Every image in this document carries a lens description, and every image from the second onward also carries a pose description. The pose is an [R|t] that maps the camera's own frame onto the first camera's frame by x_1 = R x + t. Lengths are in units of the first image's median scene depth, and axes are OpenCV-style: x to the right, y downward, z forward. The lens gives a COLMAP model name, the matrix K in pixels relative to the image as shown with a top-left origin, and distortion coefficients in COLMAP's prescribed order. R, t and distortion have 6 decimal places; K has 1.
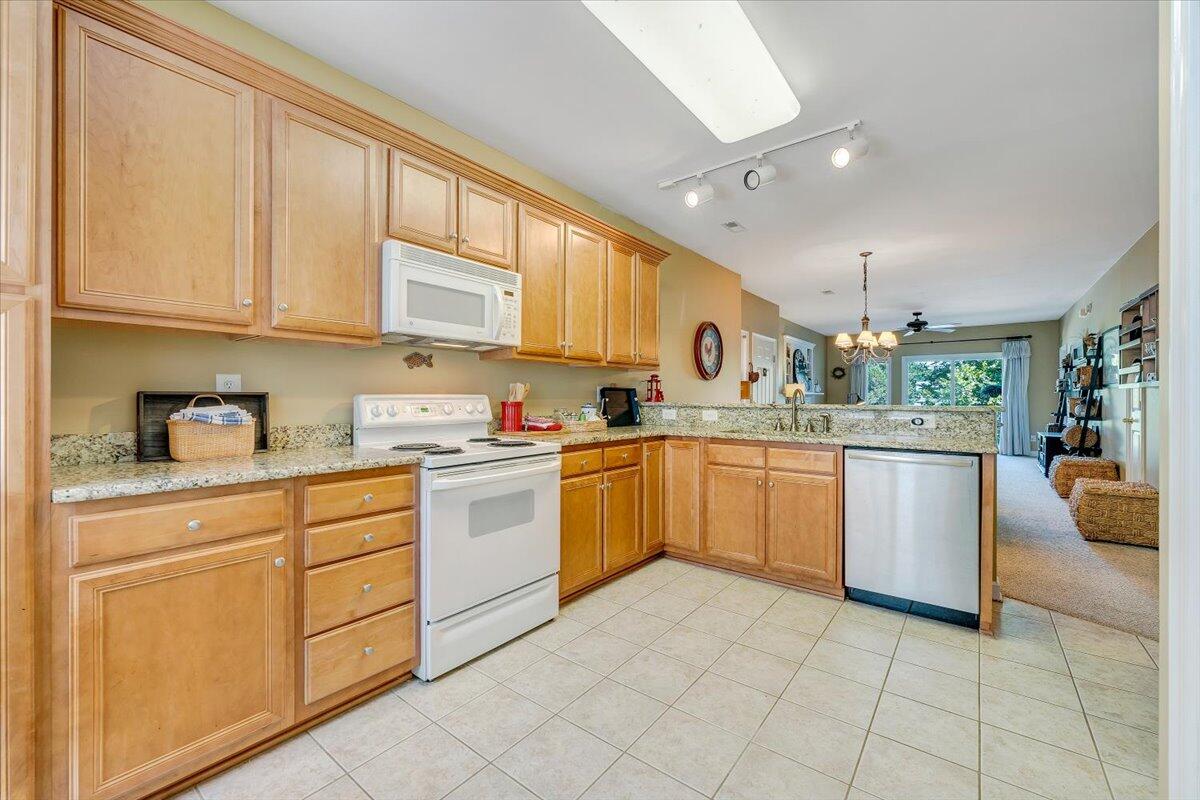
lens RADIAL K [[485.3, 0, 599.9], [0, 485.3, 402.3], [0, 0, 1]] dist [-0.000838, 0.000047]
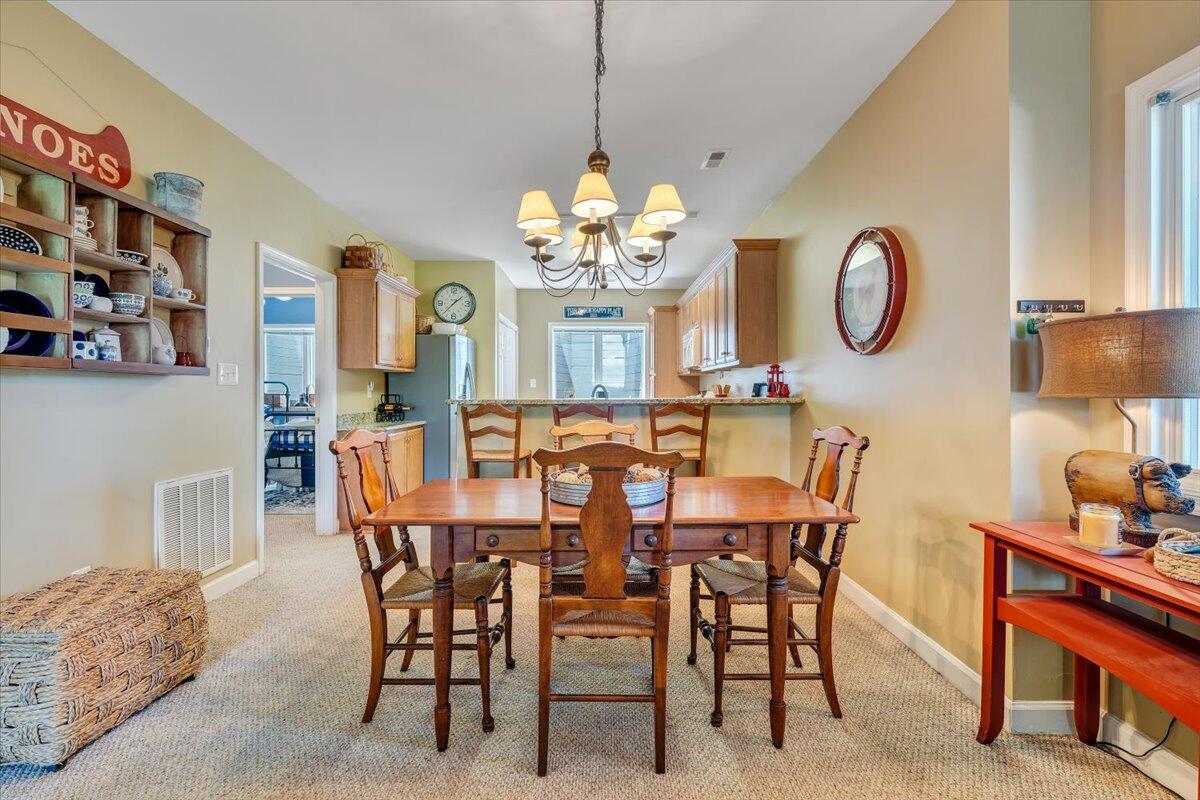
lens RADIAL K [[556.4, 0, 597.5], [0, 556.4, 391.4], [0, 0, 1]] dist [0.001647, -0.000131]
pose [[-0.789337, 0.000226, -0.613961, 1.390093], [-0.004146, 0.999975, 0.005698, -0.023359], [0.613947, 0.007043, -0.789316, 2.319708]]
